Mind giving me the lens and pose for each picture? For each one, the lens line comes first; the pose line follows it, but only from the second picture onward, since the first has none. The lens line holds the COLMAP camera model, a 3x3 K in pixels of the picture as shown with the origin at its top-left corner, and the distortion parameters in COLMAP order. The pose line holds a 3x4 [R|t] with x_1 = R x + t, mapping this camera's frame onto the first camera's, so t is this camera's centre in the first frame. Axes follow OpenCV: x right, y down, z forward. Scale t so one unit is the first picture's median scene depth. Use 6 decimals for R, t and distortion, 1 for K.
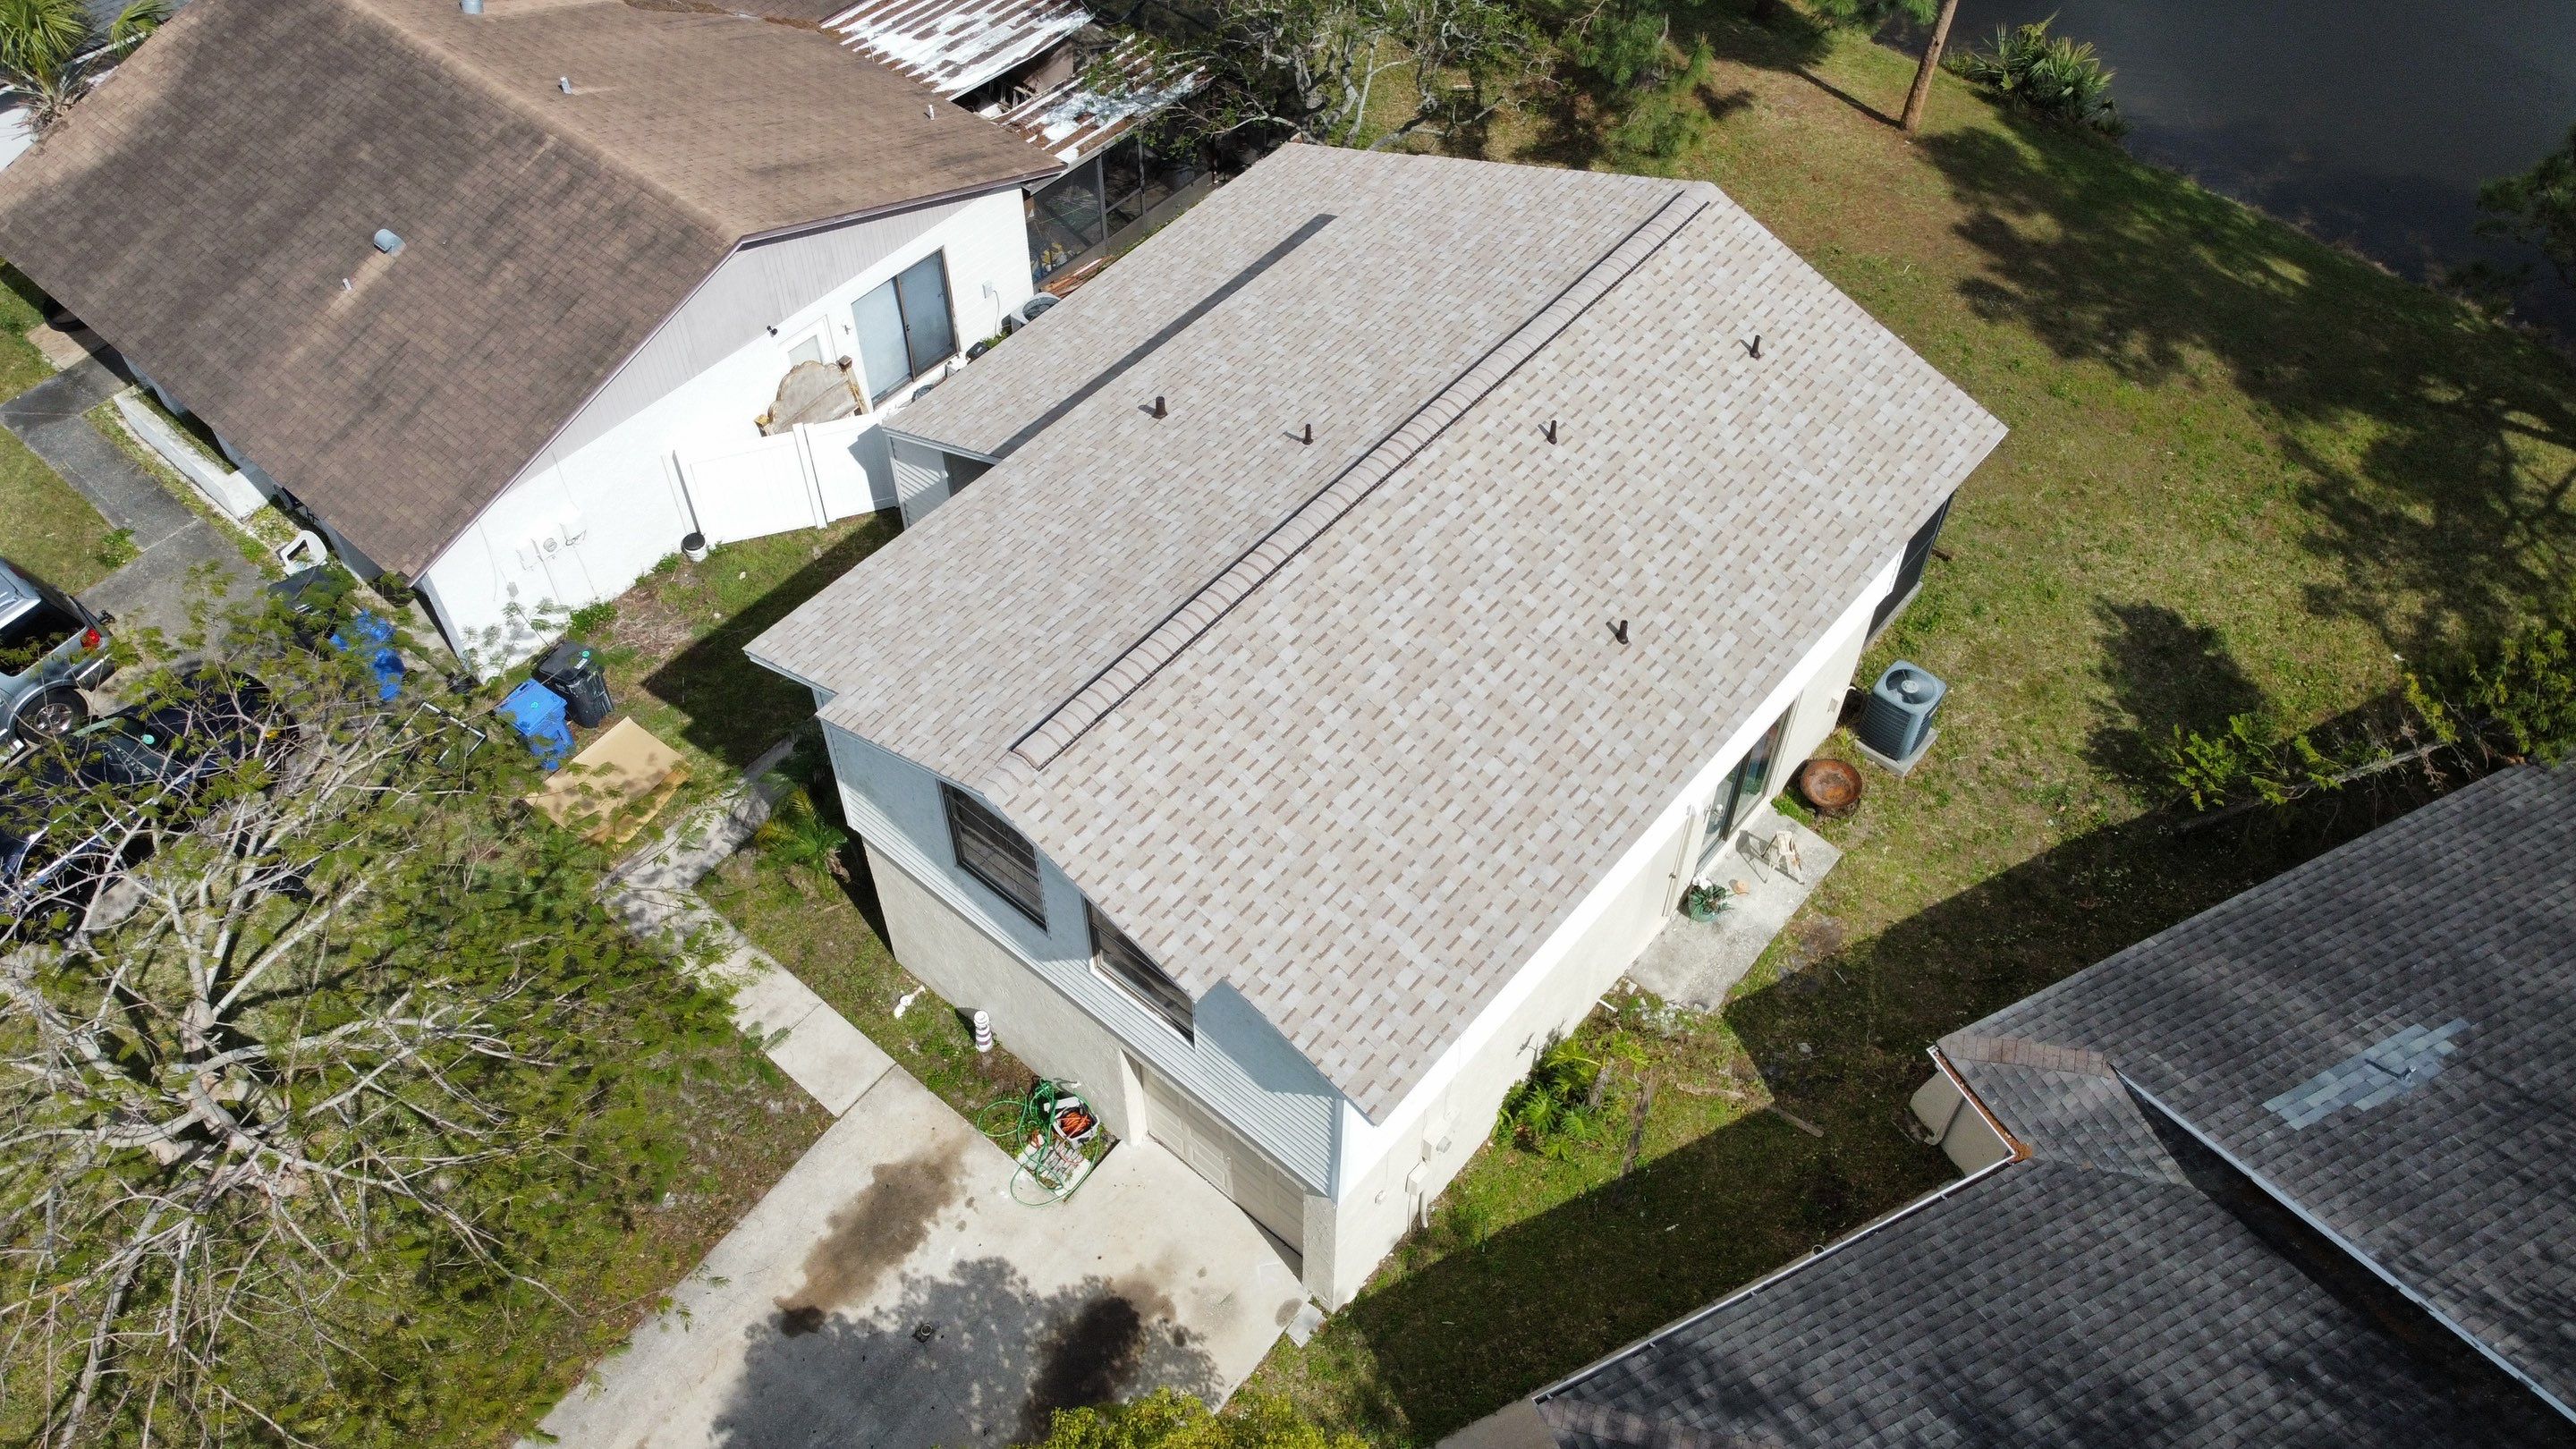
lens RADIAL K [[1950.5, 0, 1249.2], [0, 1950.5, 703.5], [0, 0, 1]] dist [0.008612, -0.026268]
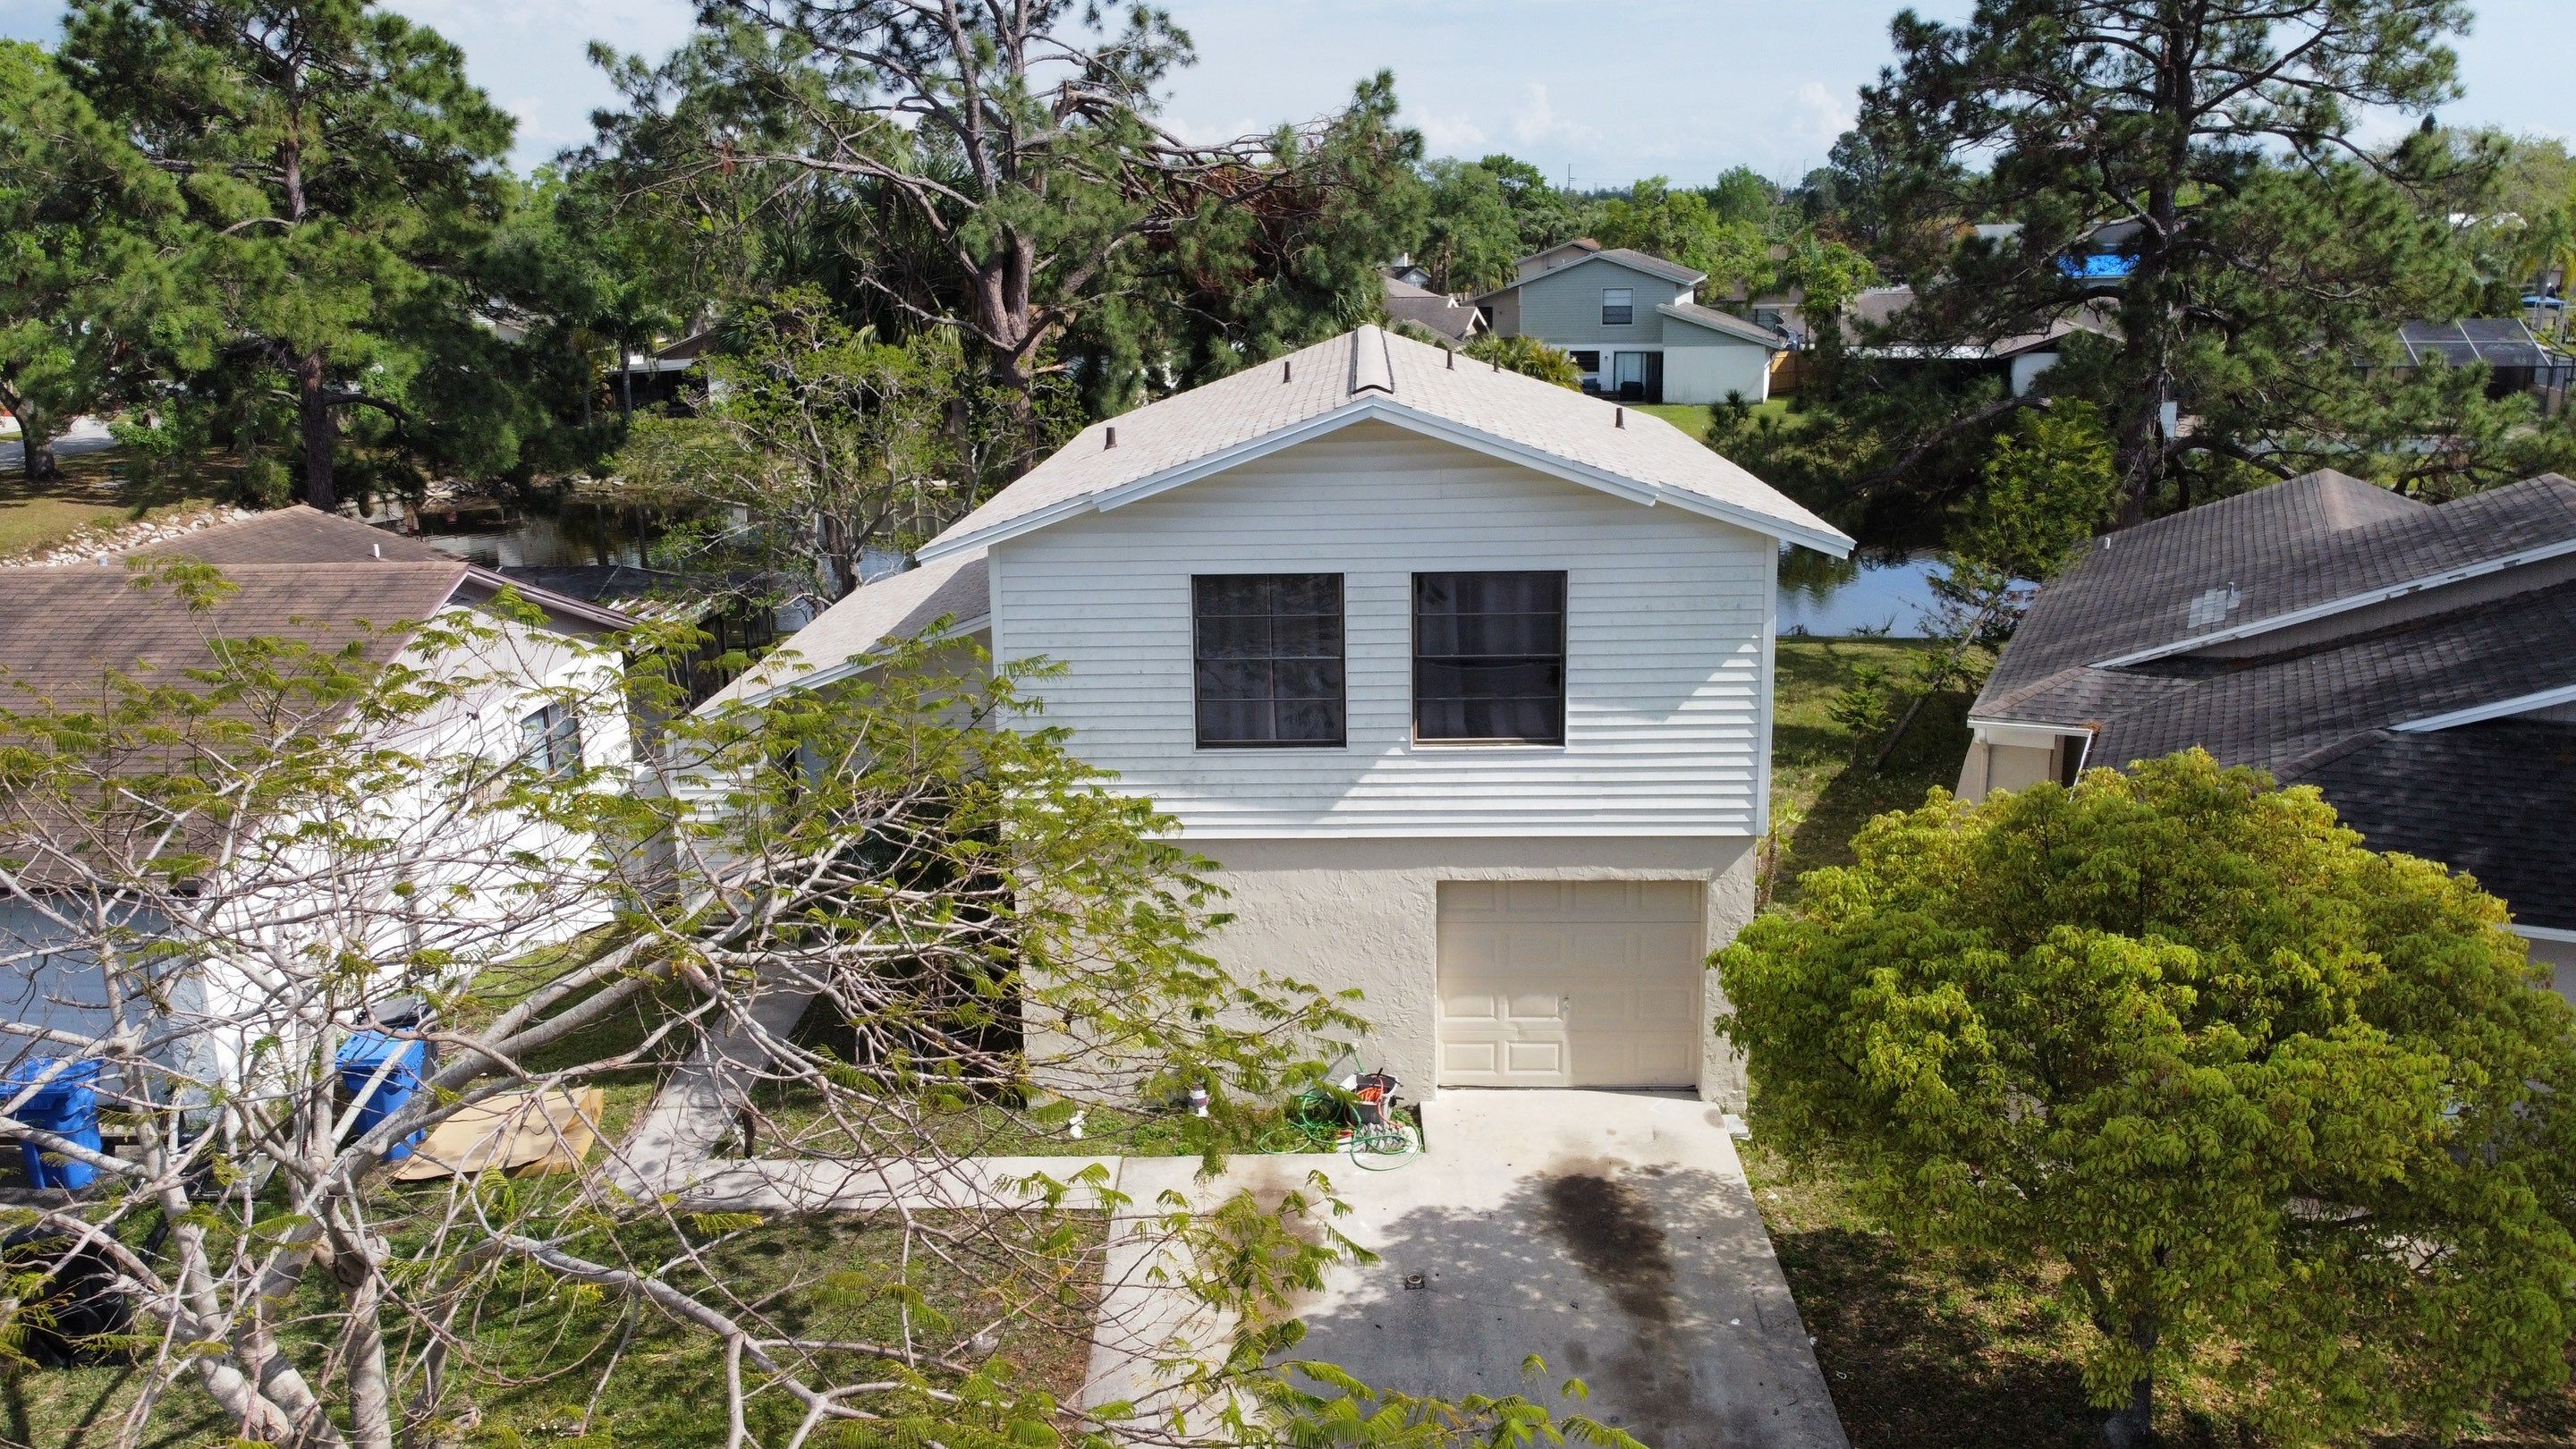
lens RADIAL K [[1950.5, 0, 1272.9], [0, 1950.5, 716.7], [0, 0, 1]] dist [0.008612, -0.026268]
pose [[0.785770, -0.155569, 0.598635, -0.561751], [0.479179, 0.765090, -0.430145, 0.405087], [-0.391093, 0.624849, 0.675730, 0.333321]]
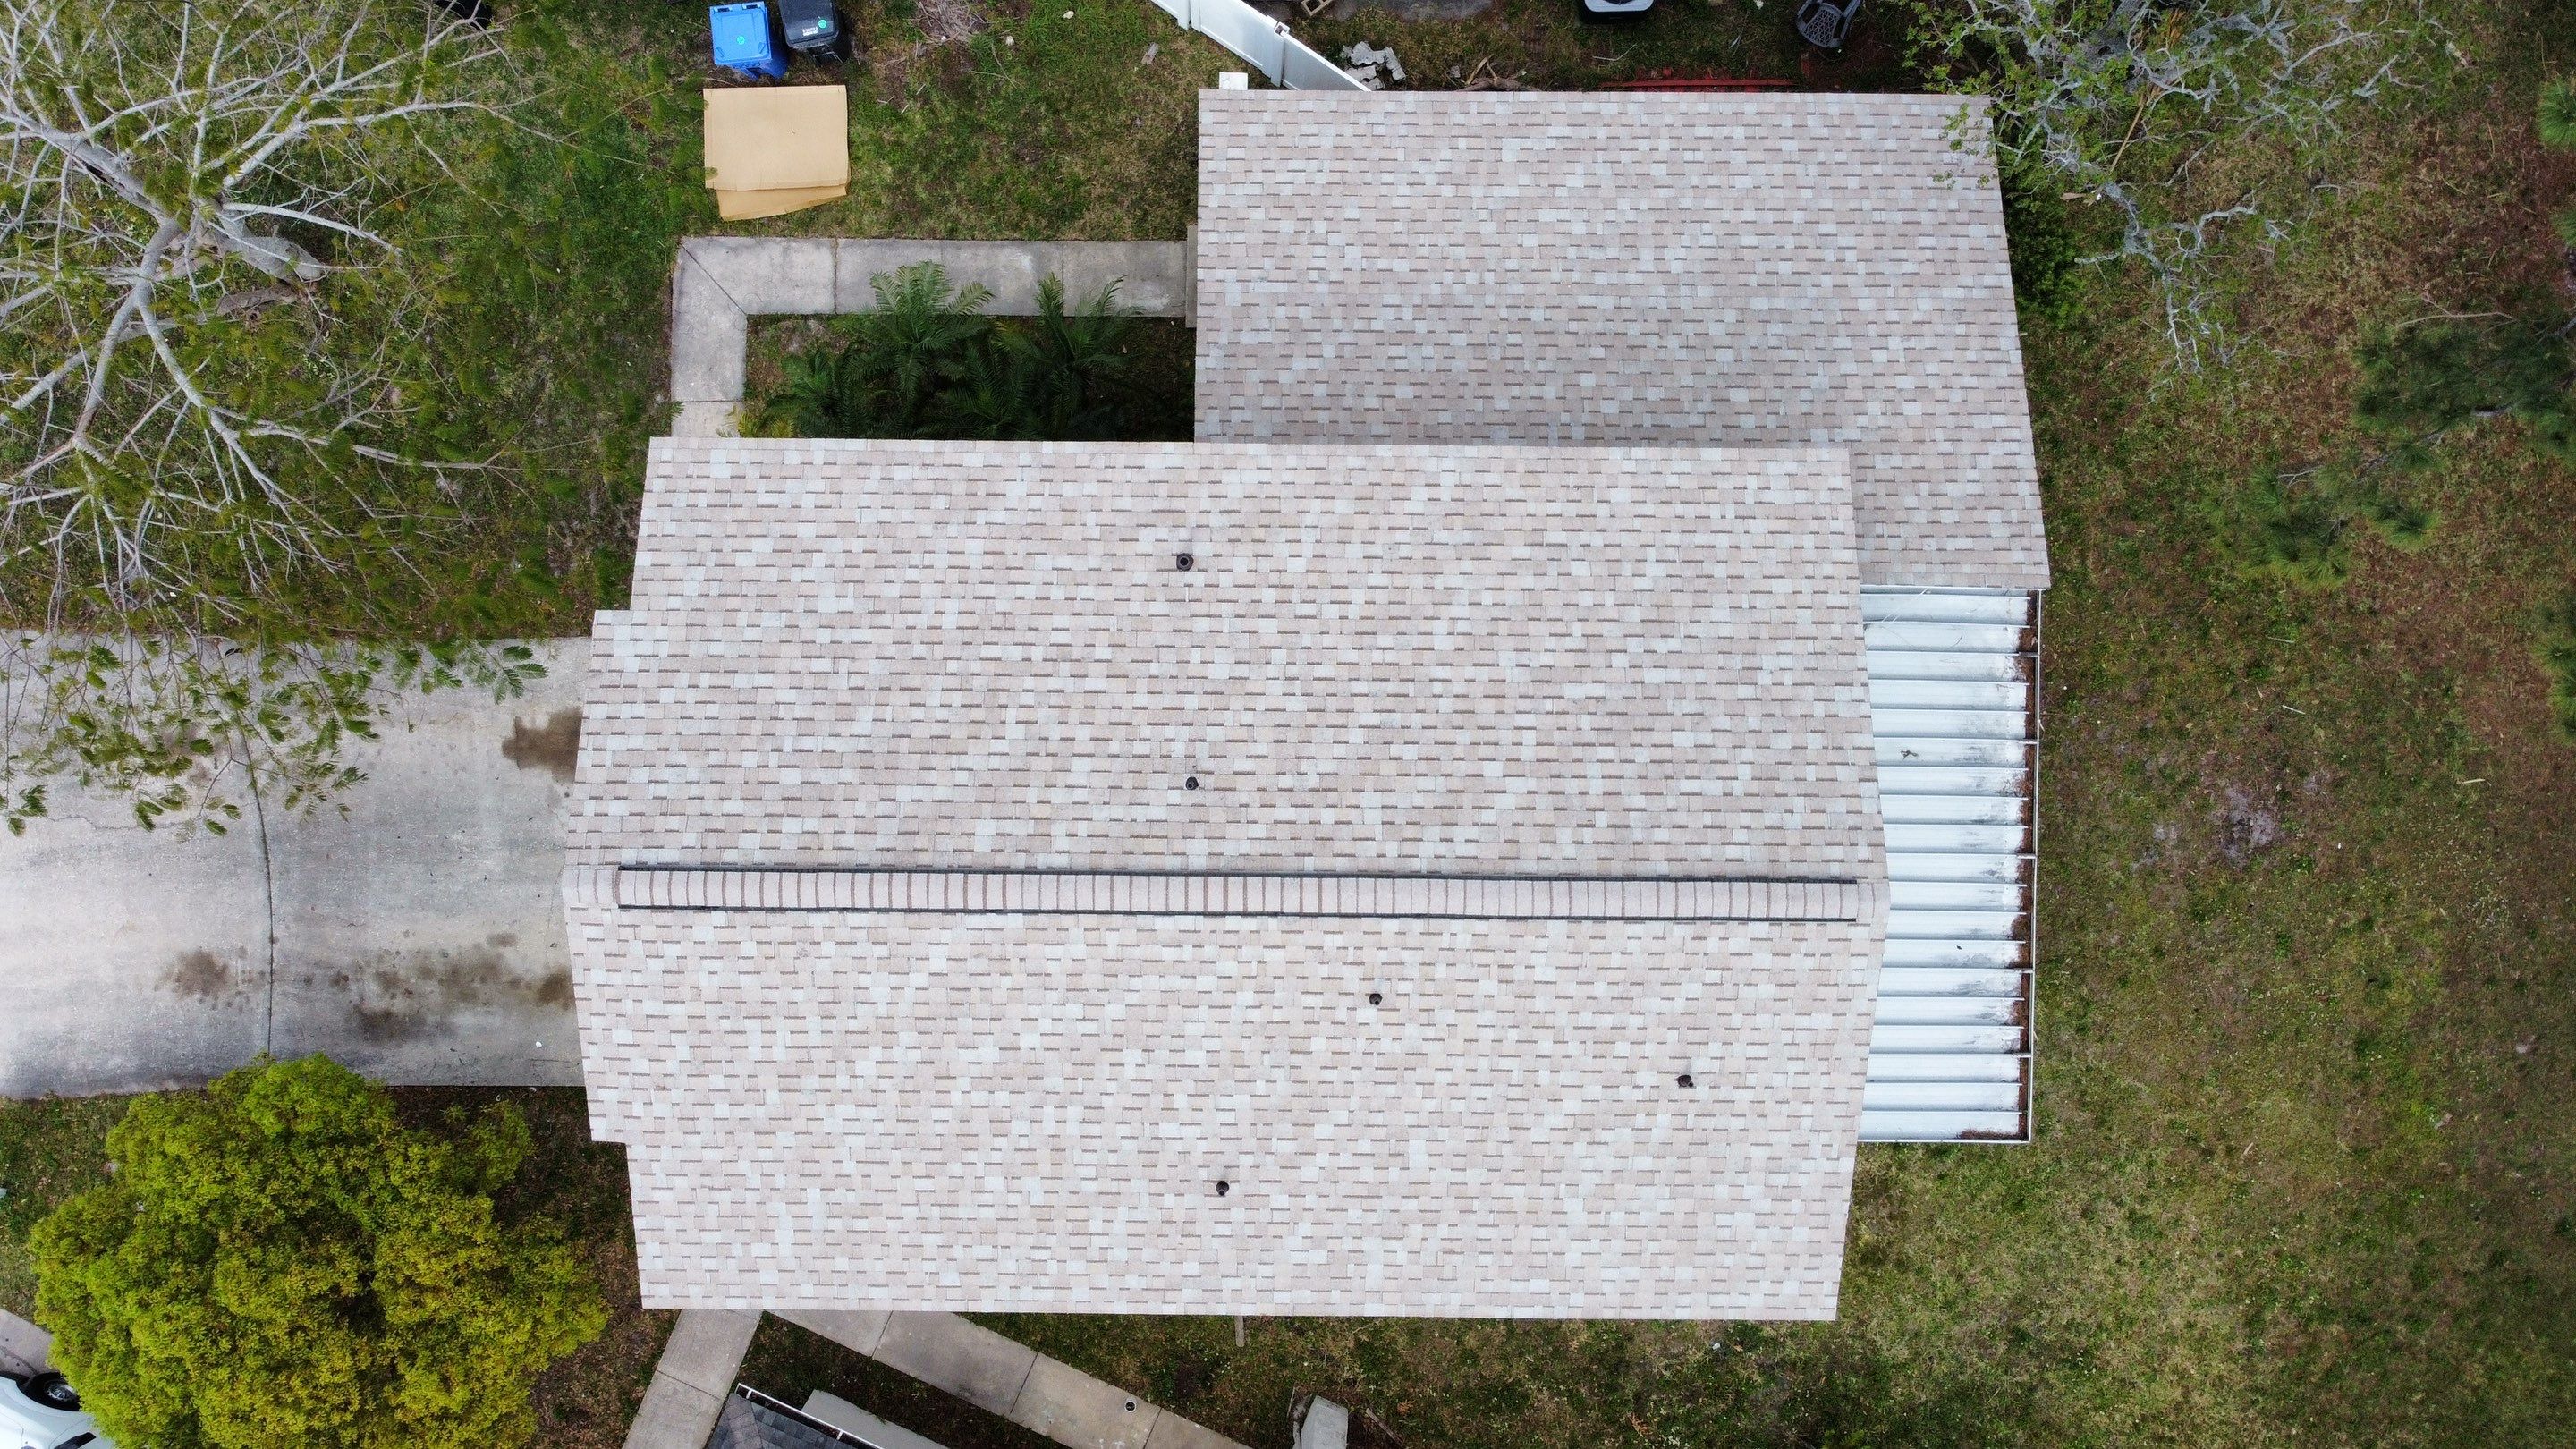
lens RADIAL K [[1950.5, 0, 1254.9], [0, 1950.5, 697.9], [0, 0, 1]] dist [0.008612, -0.026268]
pose [[0.645100, 0.763812, 0.020940, 0.000726], [-0.586289, 0.477221, 0.654619, -0.630657], [0.490012, -0.434571, 0.755669, 0.325138]]
